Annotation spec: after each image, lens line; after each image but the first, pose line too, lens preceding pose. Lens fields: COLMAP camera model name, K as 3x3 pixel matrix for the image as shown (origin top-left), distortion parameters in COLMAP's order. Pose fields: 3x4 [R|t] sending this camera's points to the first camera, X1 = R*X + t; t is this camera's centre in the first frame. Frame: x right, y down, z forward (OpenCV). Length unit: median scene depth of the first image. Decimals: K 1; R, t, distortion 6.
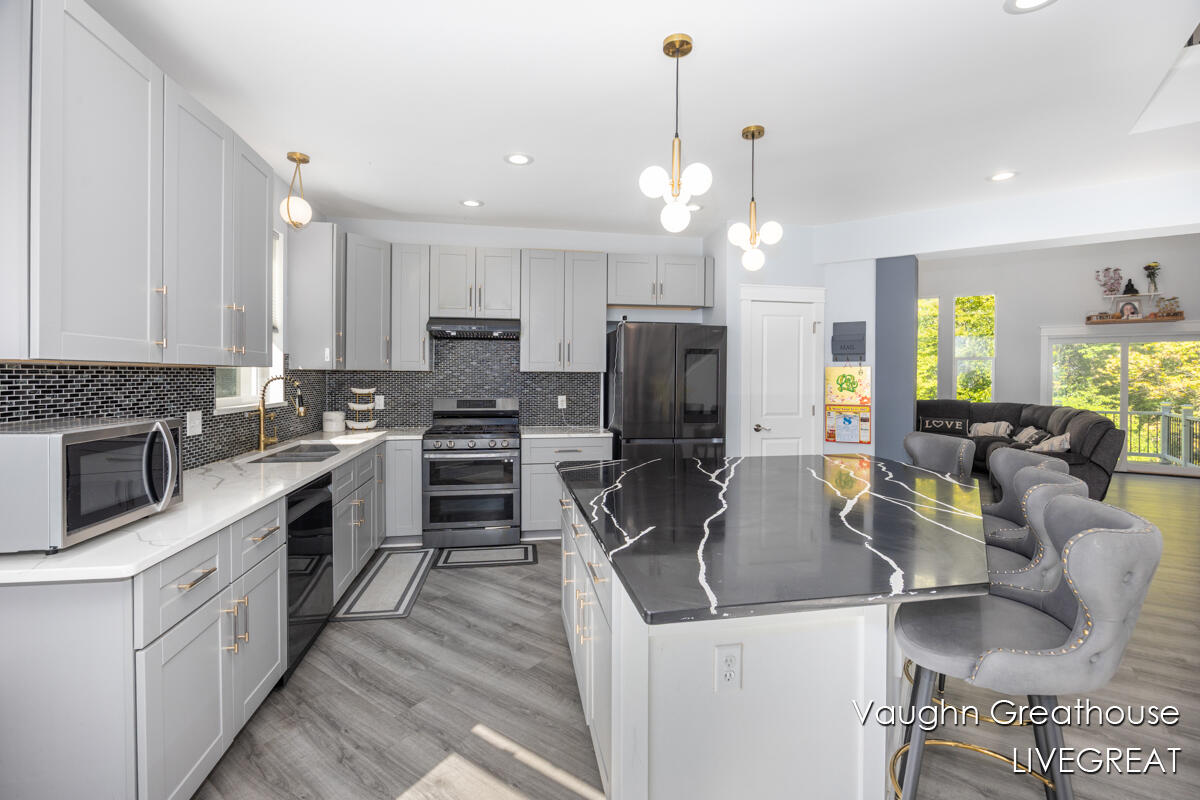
lens RADIAL K [[543.6, 0, 603.5], [0, 543.6, 382.4], [0, 0, 1]] dist [-0.000918, 0.000054]
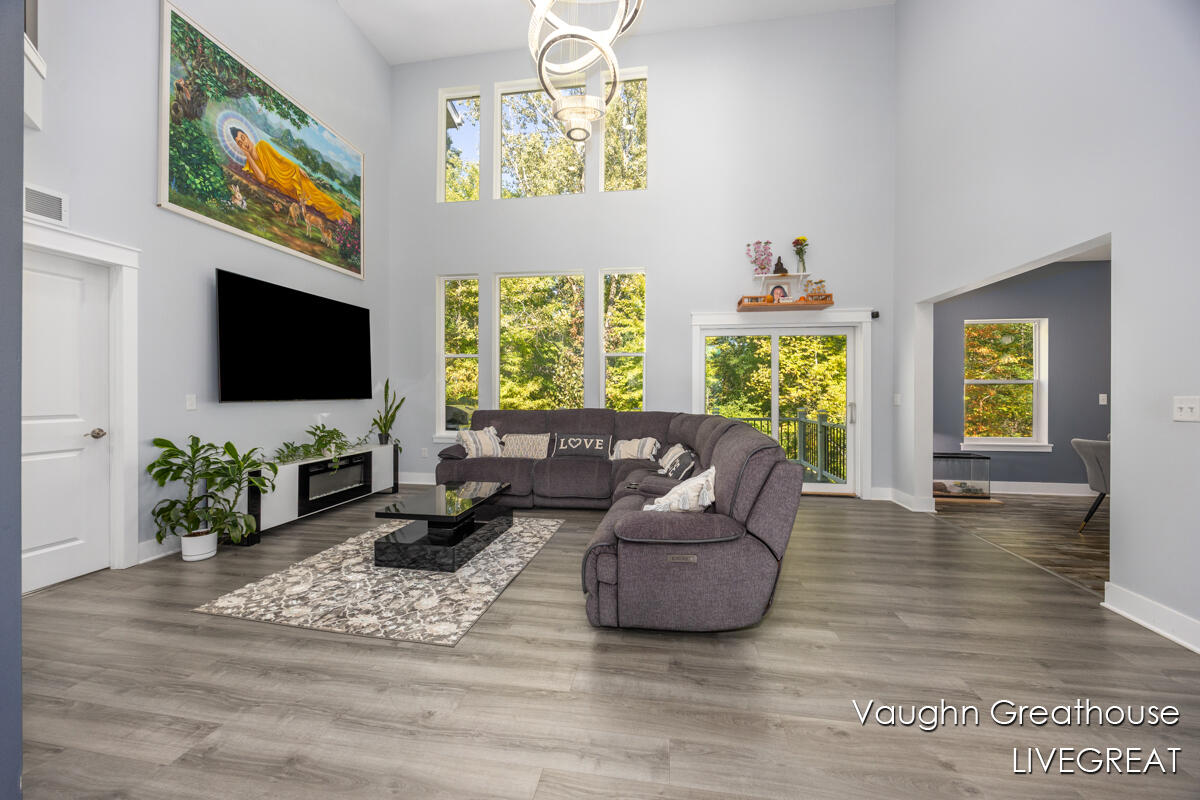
lens RADIAL K [[457.4, 0, 595.5], [0, 457.4, 393.2], [0, 0, 1]] dist [-0.002655, -0.000354]
pose [[0.911946, -0.002921, 0.410301, 0.609836], [0.007617, 0.999923, -0.009812, 0.026570], [-0.410240, 0.012073, 0.911898, 0.686133]]
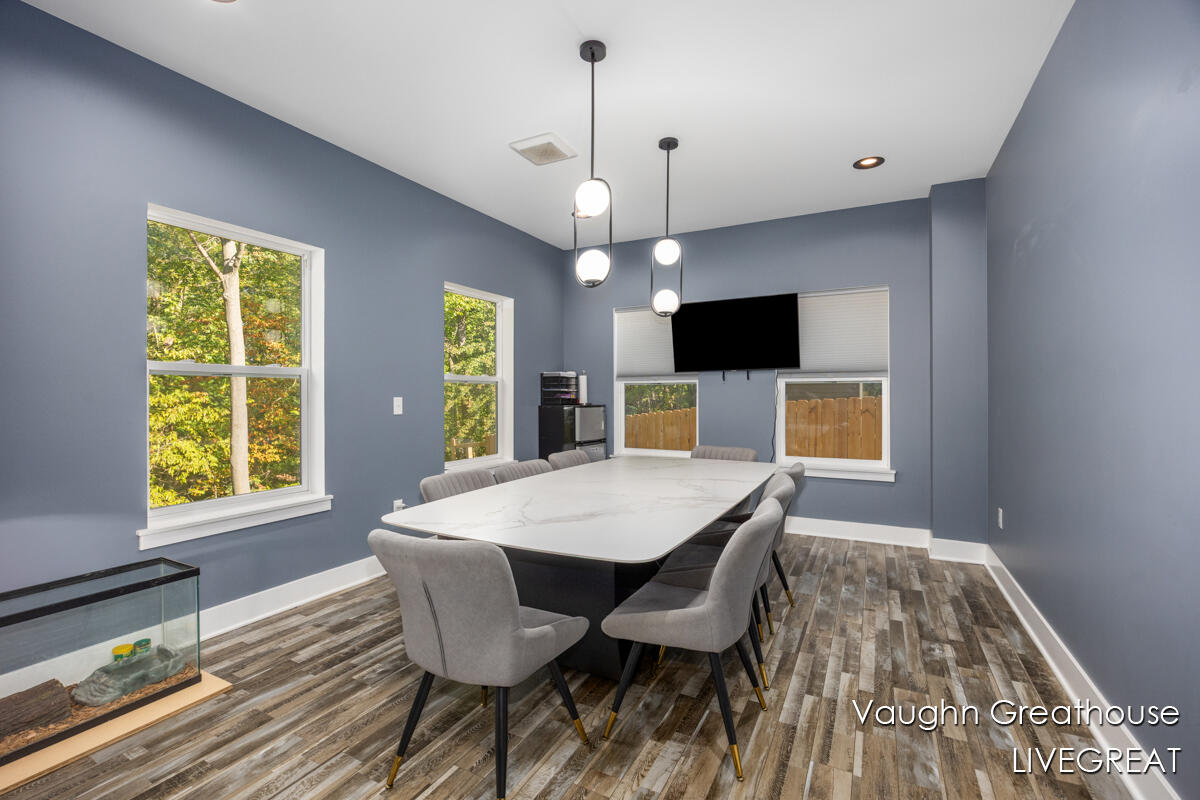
lens RADIAL K [[520.6, 0, 598.6], [0, 520.6, 382.2], [0, 0, 1]] dist [-0.029664, 0.000491]
pose [[-0.104074, 0.018392, 0.994400, 1.297489], [0.020236, 0.999661, -0.016371, 0.024433], [-0.994364, 0.018419, -0.104411, 0.938186]]
